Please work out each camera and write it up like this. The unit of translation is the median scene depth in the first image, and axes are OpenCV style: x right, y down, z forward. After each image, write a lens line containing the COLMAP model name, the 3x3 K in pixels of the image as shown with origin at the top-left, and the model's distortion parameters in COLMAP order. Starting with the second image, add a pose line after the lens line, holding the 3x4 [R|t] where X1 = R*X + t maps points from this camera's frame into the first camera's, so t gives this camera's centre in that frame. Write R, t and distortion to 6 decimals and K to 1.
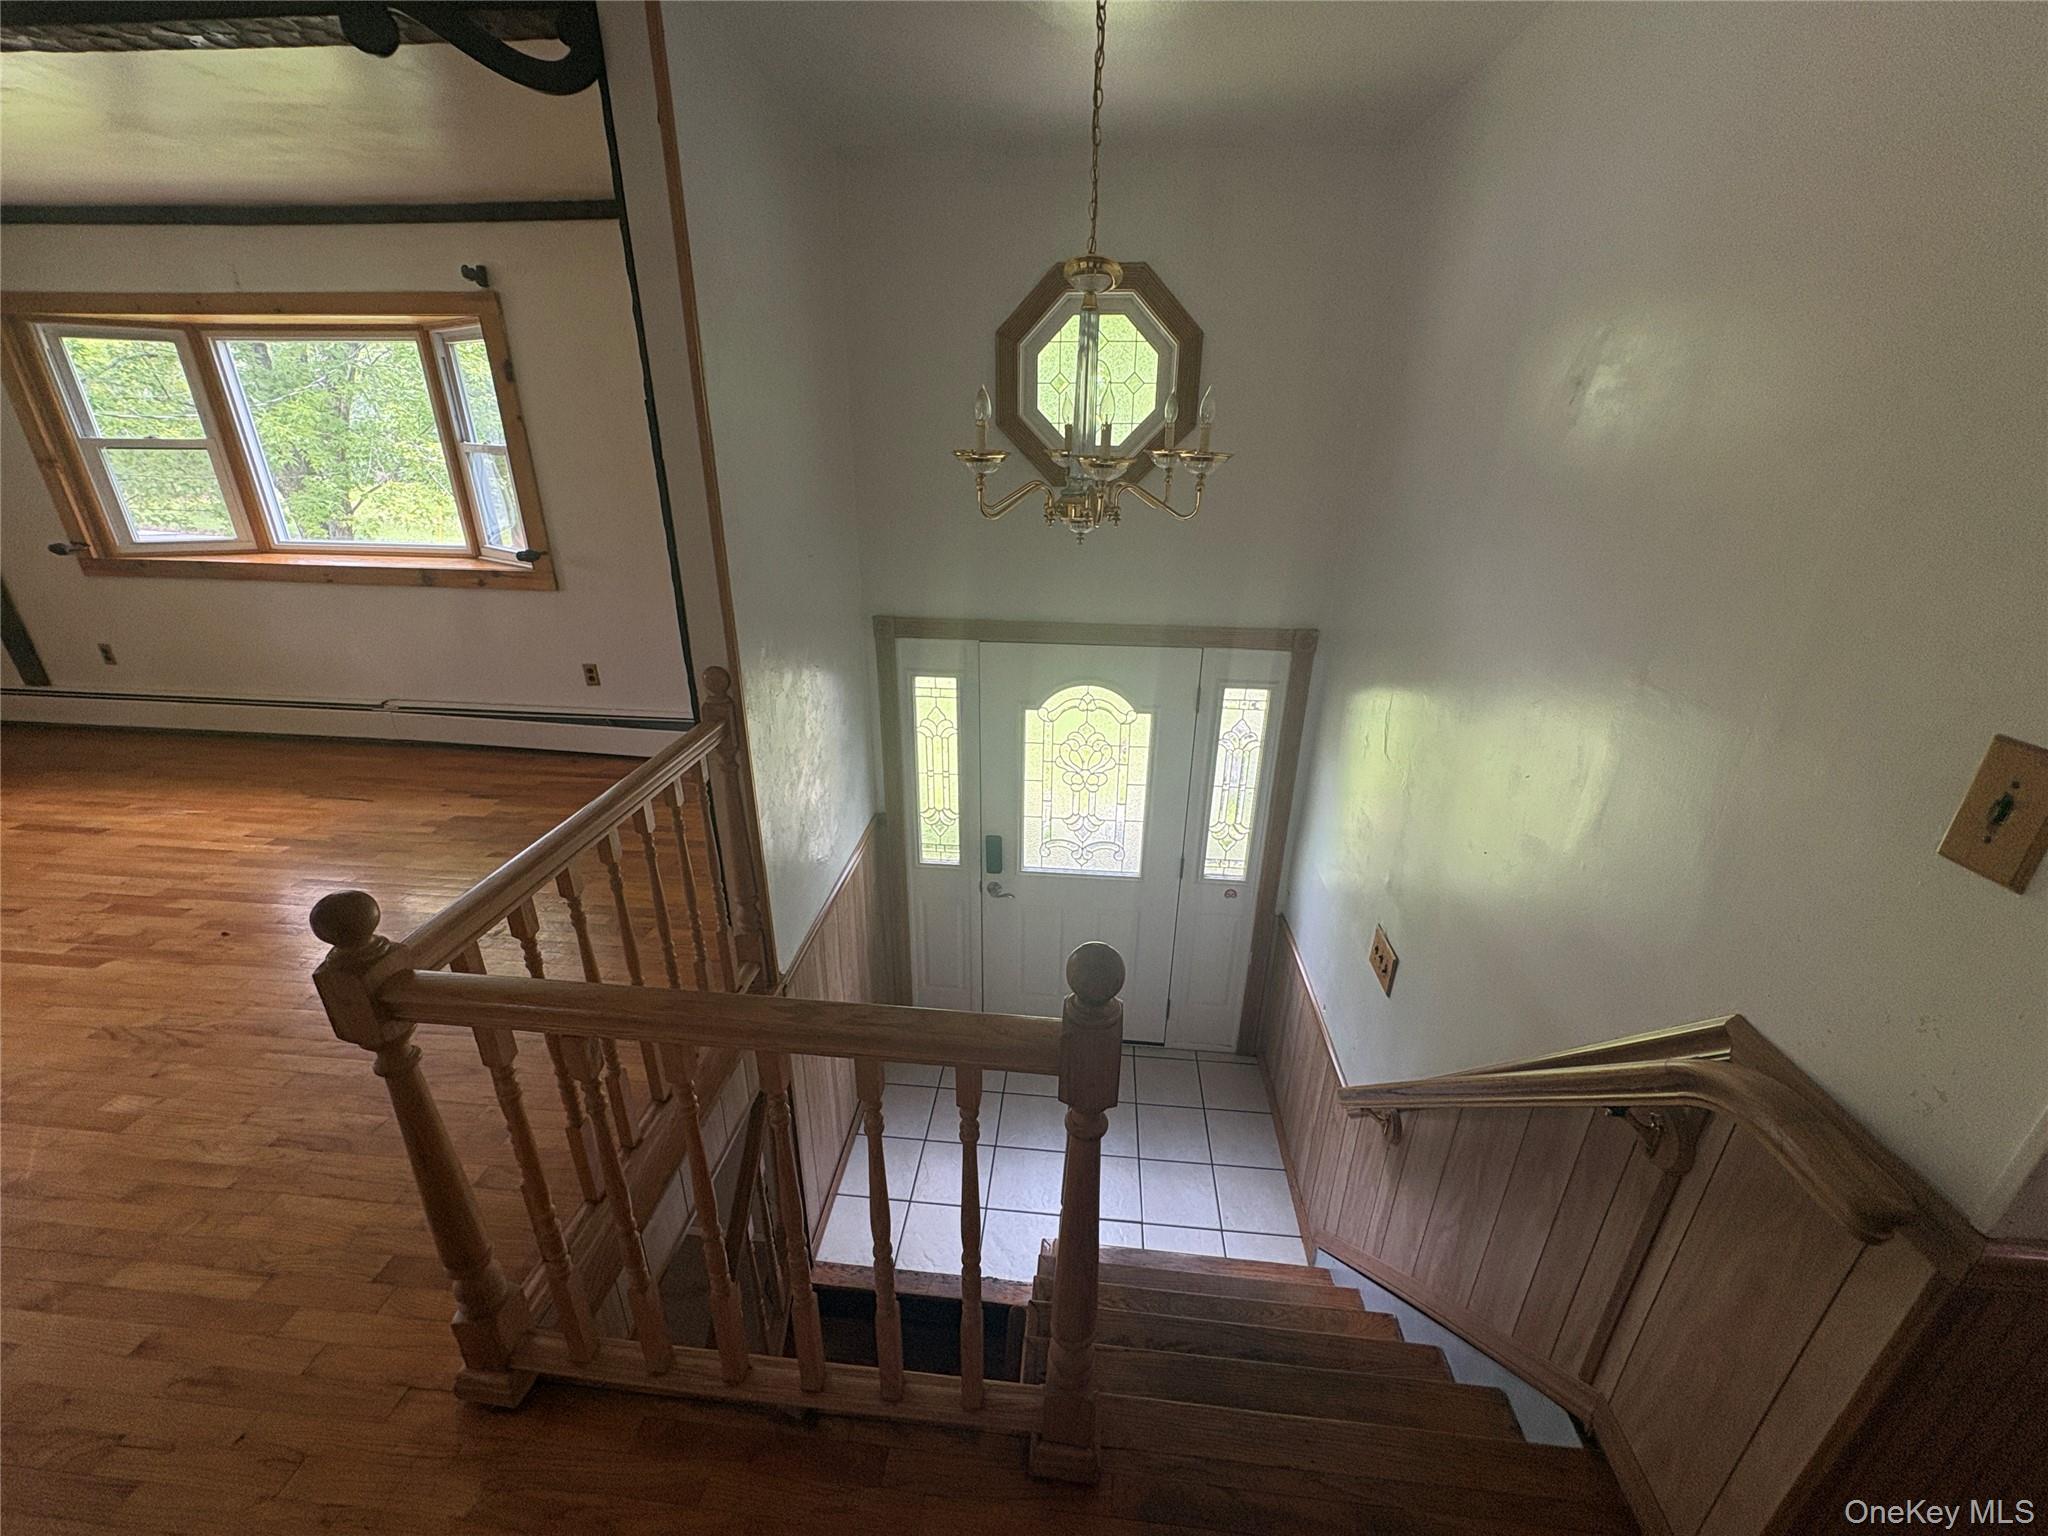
lens RADIAL K [[817.5, 0, 1020.9], [0, 817.5, 769.9], [0, 0, 1]] dist [-0.001348, 0.000212]
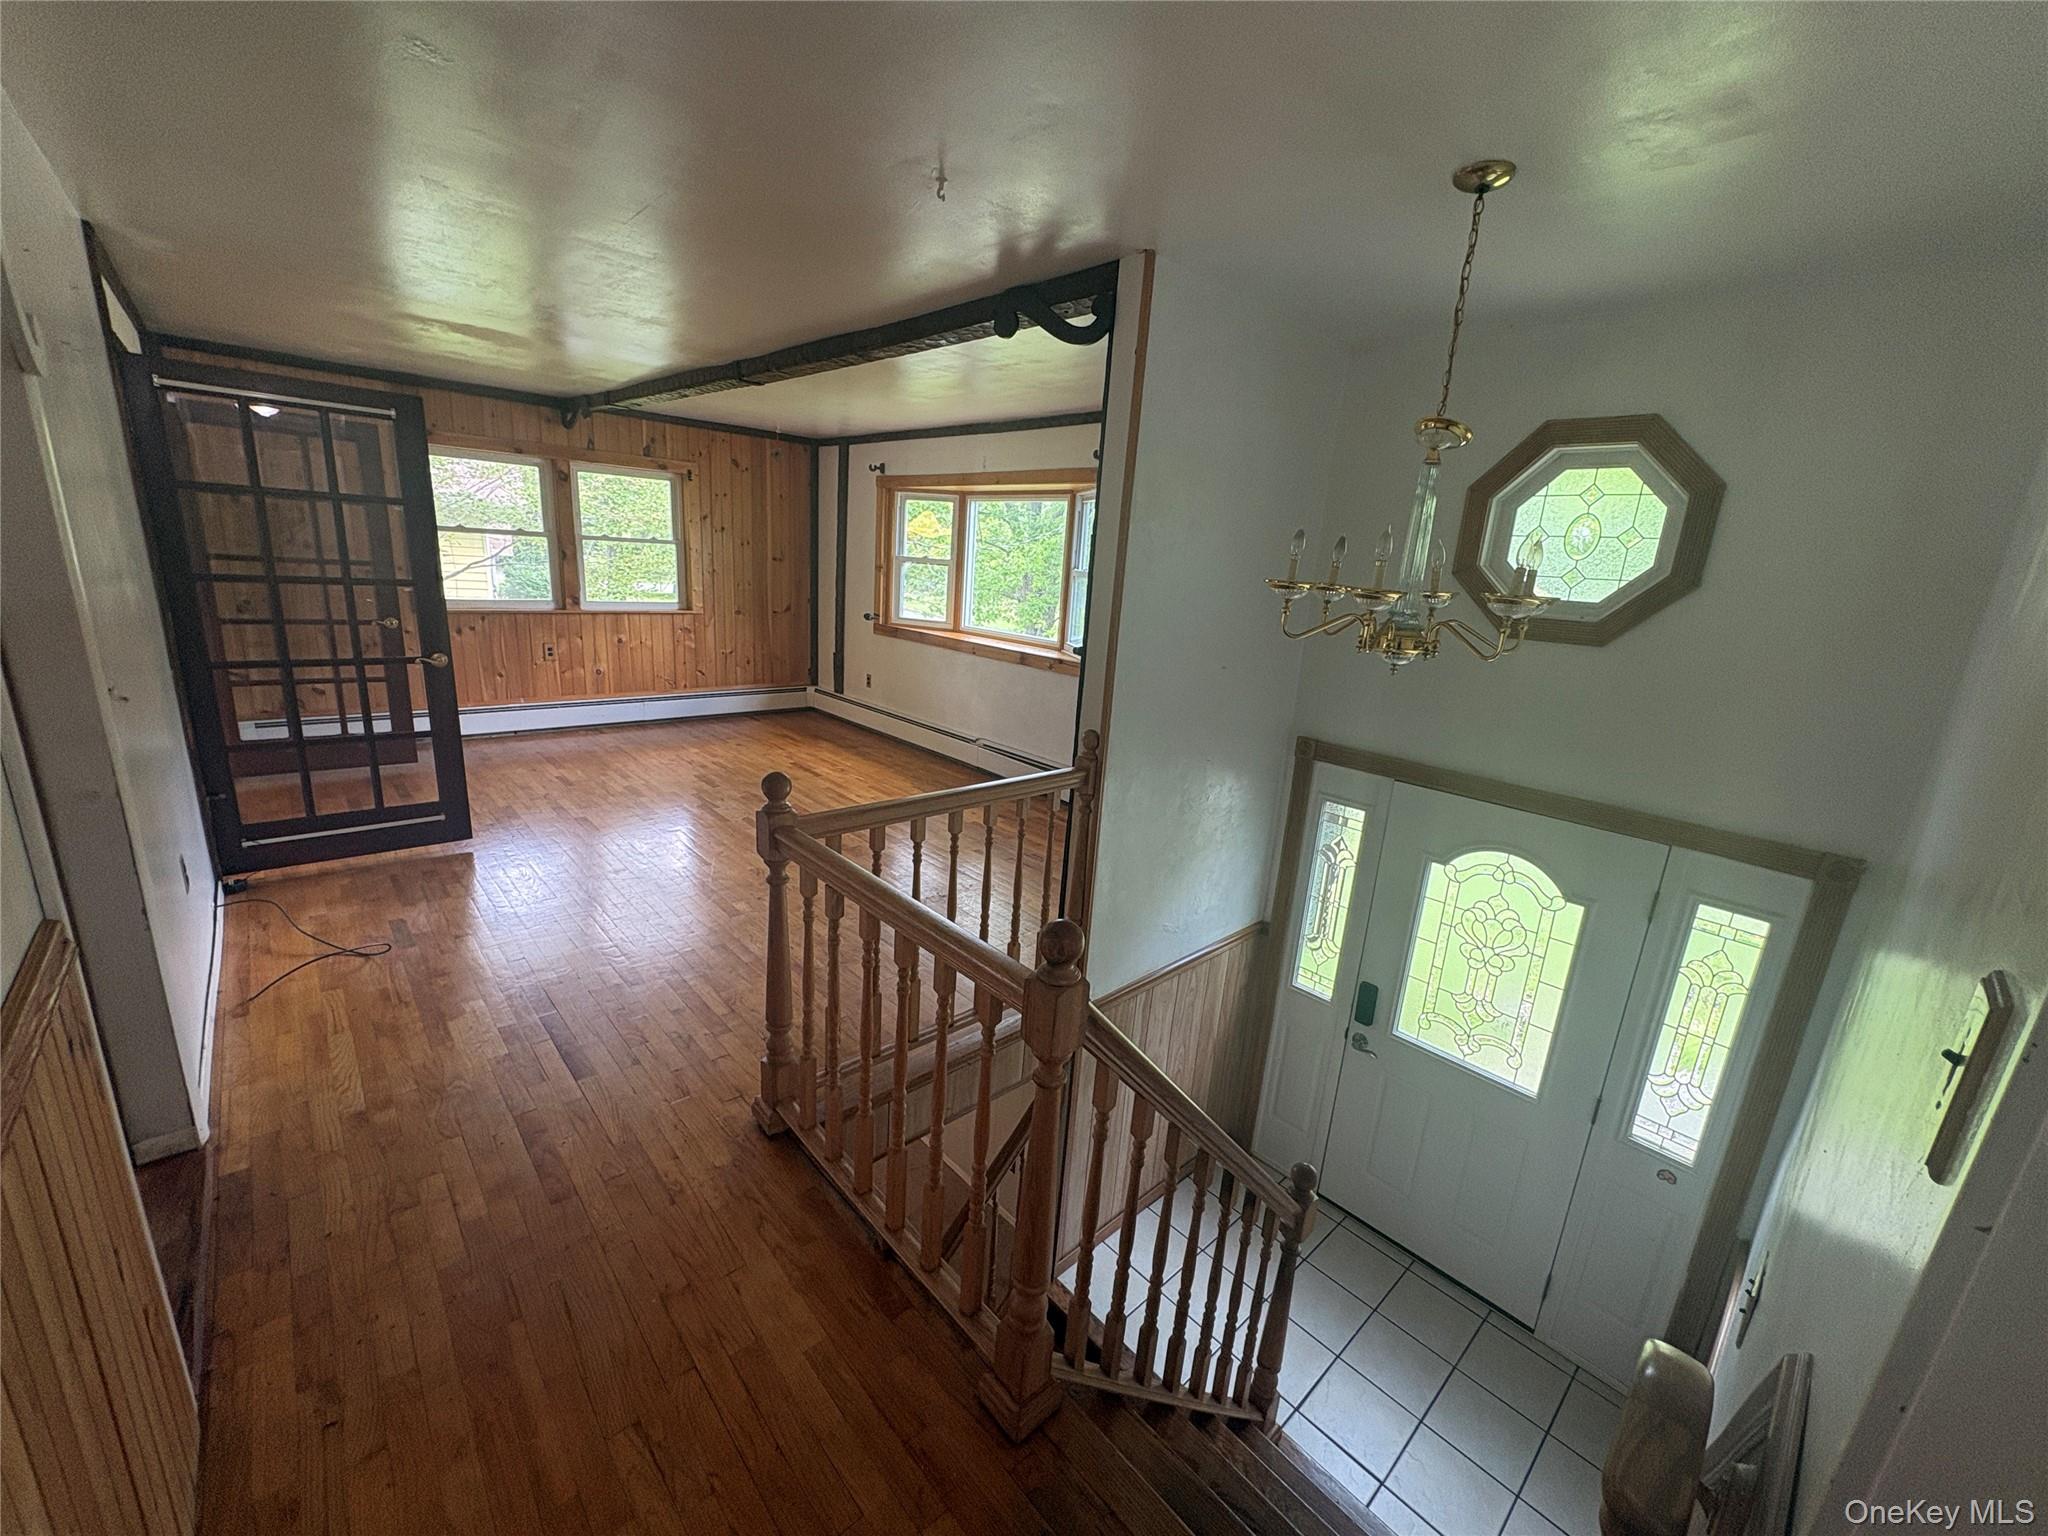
lens RADIAL K [[817.5, 0, 1020.9], [0, 817.5, 769.9], [0, 0, 1]] dist [-0.001348, 0.000212]
pose [[0.736583, 0.206574, -0.644028, 0.241812], [-0.312332, 0.948494, -0.052985, 0.023442], [0.599911, 0.240178, 0.763165, -0.025424]]
